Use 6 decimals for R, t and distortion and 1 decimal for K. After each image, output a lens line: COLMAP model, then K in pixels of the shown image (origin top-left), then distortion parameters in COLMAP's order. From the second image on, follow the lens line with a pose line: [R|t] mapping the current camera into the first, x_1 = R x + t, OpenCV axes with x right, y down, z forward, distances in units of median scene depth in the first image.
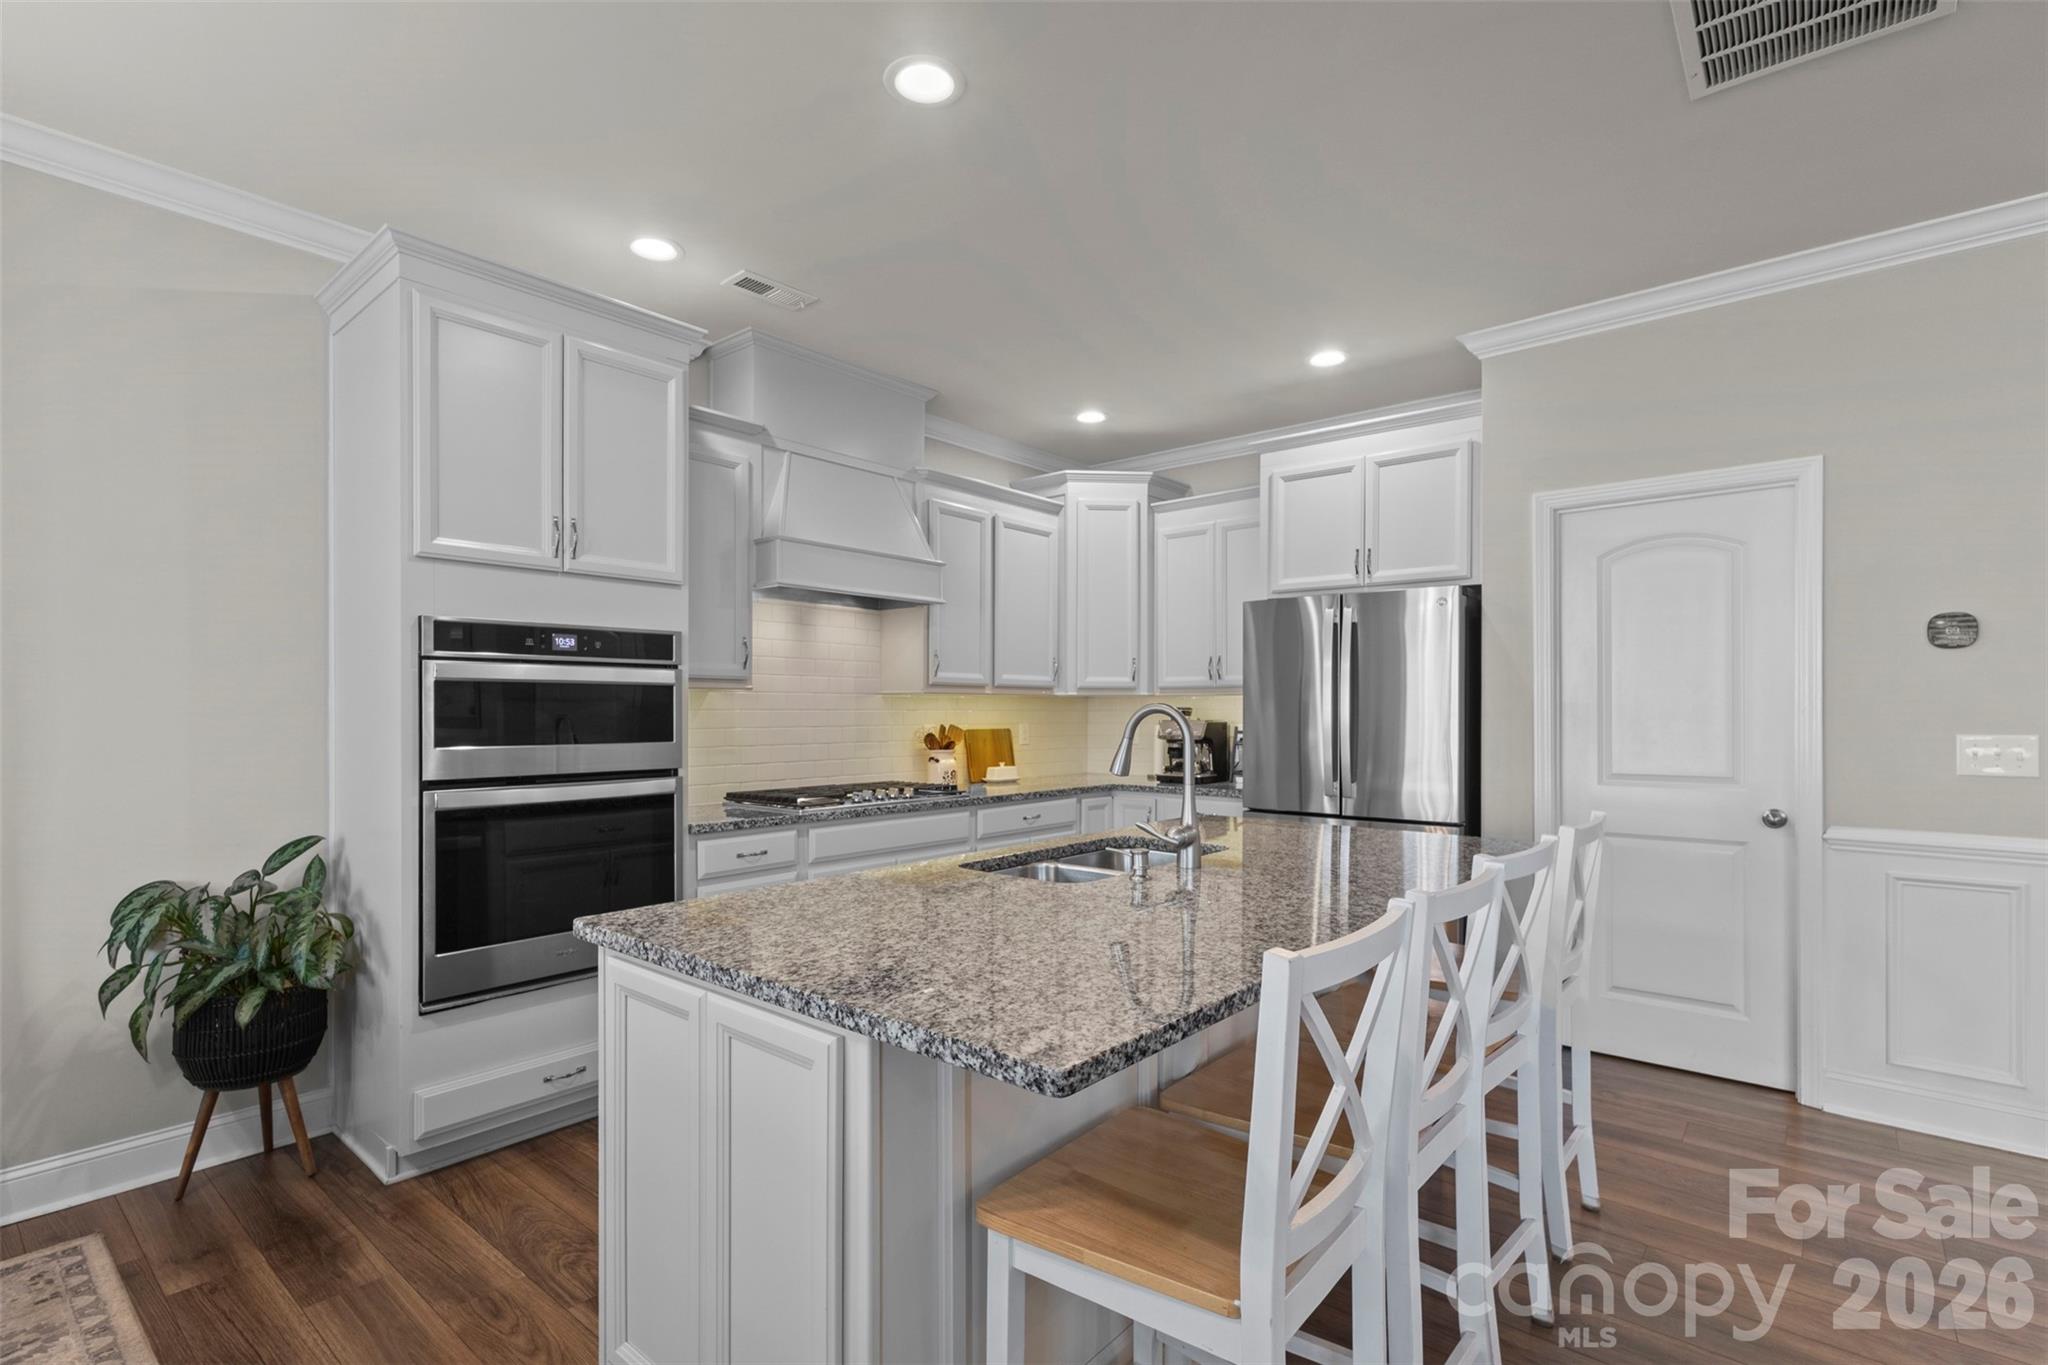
lens RADIAL K [[962.4, 0, 1019.3], [0, 962.4, 711.1], [0, 0, 1]] dist [0.004231, 0.001140]
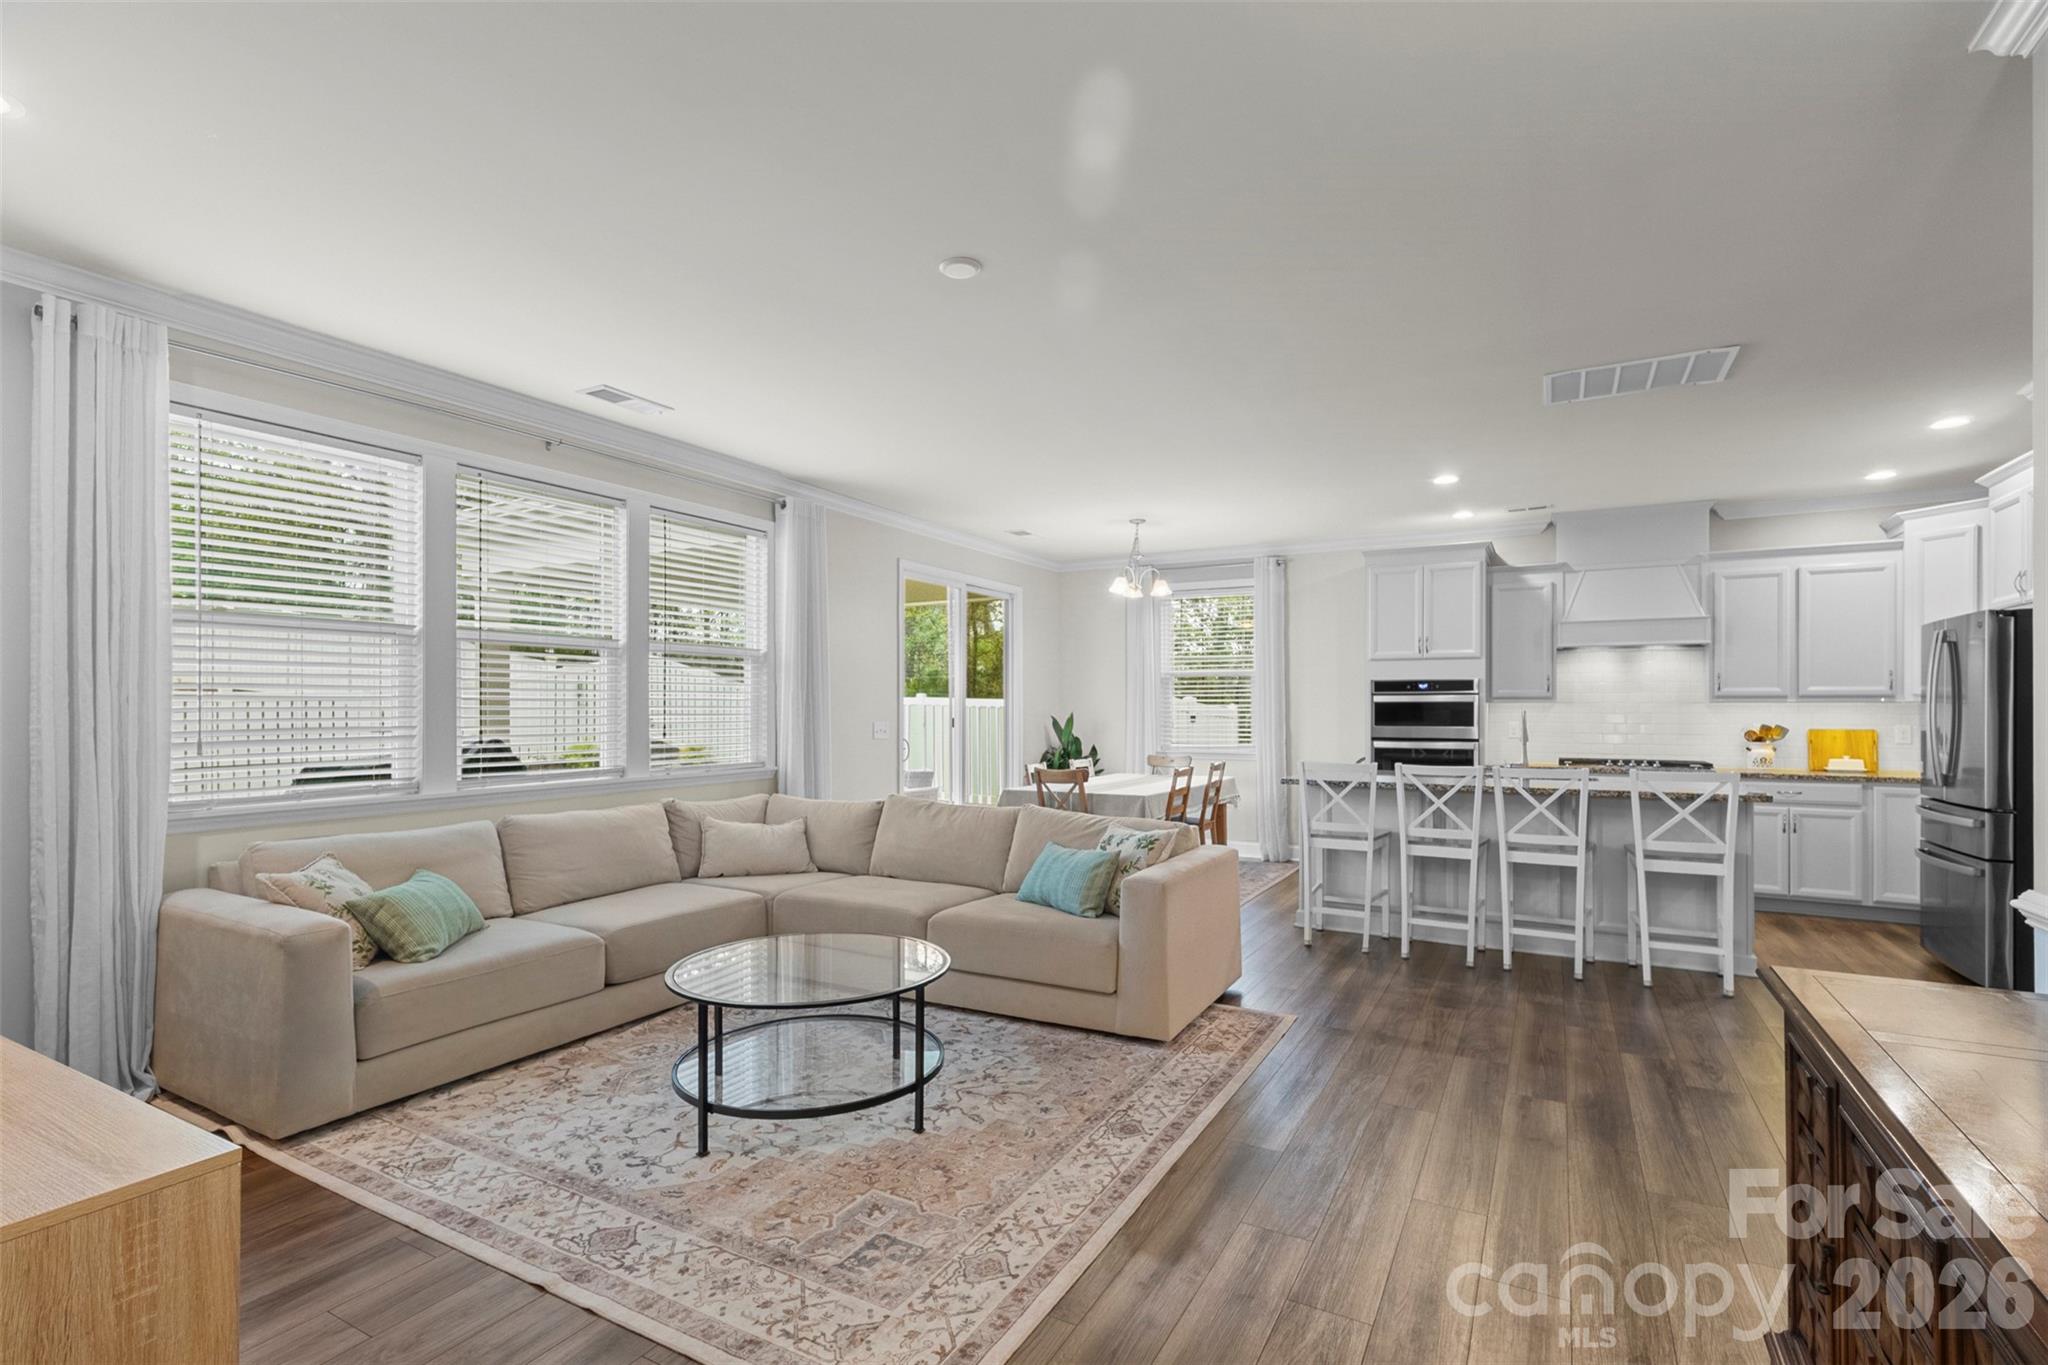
lens RADIAL K [[964.6, 0, 1017.1], [0, 964.6, 721.5], [0, 0, 1]] dist [0.002132, 0.000530]
pose [[0.186935, 0.010243, -0.982319, 1.484383], [-0.004831, 0.999943, 0.009507, 0.002252], [0.982360, 0.002968, 0.186974, -0.429163]]
